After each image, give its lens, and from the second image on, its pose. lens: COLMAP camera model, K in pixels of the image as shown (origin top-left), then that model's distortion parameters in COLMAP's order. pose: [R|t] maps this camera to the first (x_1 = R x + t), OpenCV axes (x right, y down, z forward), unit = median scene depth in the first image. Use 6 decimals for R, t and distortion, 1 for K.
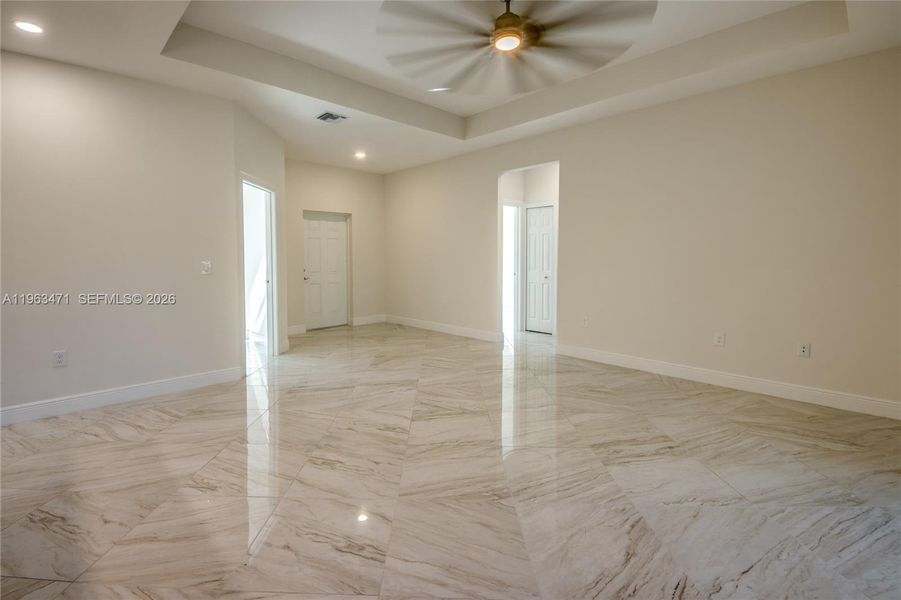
lens RADIAL K [[389.5, 0, 431.5], [0, 389.5, 273.0], [0, 0, 1]] dist [0.019558, -0.006536]
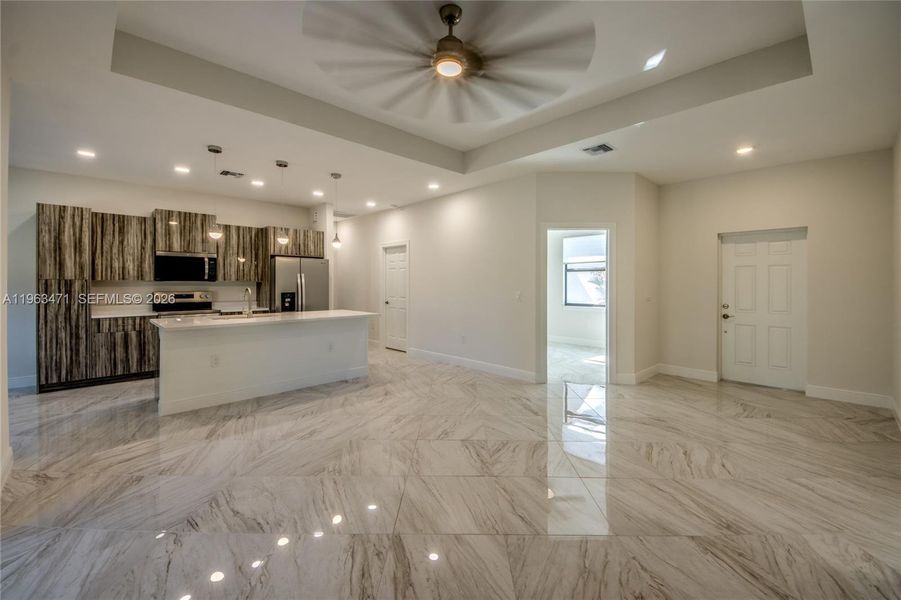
lens RADIAL K [[389.5, 0, 465.6], [0, 389.5, 282.4], [0, 0, 1]] dist [0.019558, -0.006536]
pose [[0.046100, 0.000971, -0.998936, 0.595826], [-0.046763, 0.998905, -0.001187, -0.038706], [0.997842, 0.046767, 0.046095, 0.529390]]
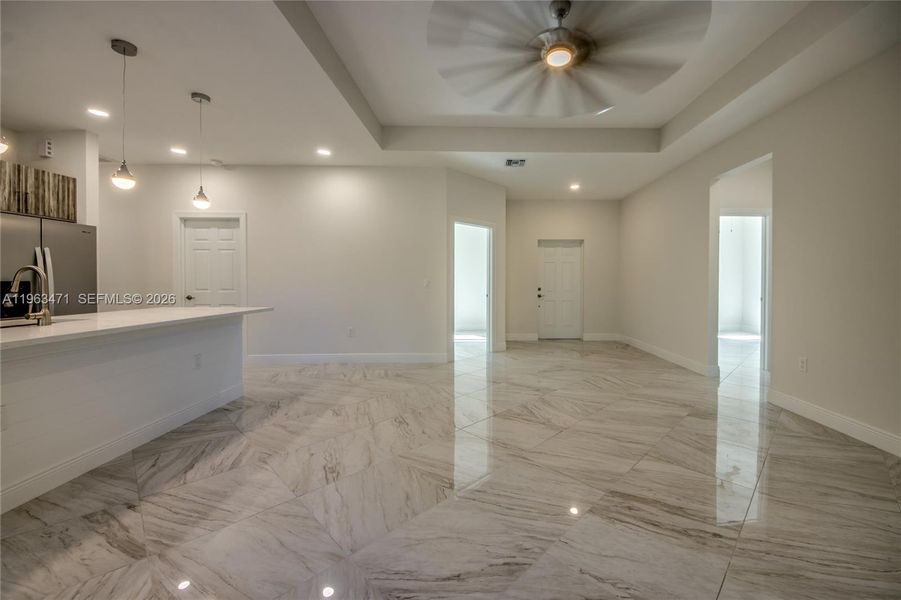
lens RADIAL K [[347.5, 0, 503.2], [0, 347.5, 284.5], [0, 0, 1]] dist [0.001110, -0.001544]
pose [[0.768405, 0.009438, -0.639894, 0.347432], [-0.031667, 0.999227, -0.023290, 0.009185], [0.639180, 0.038160, 0.768110, 0.125811]]
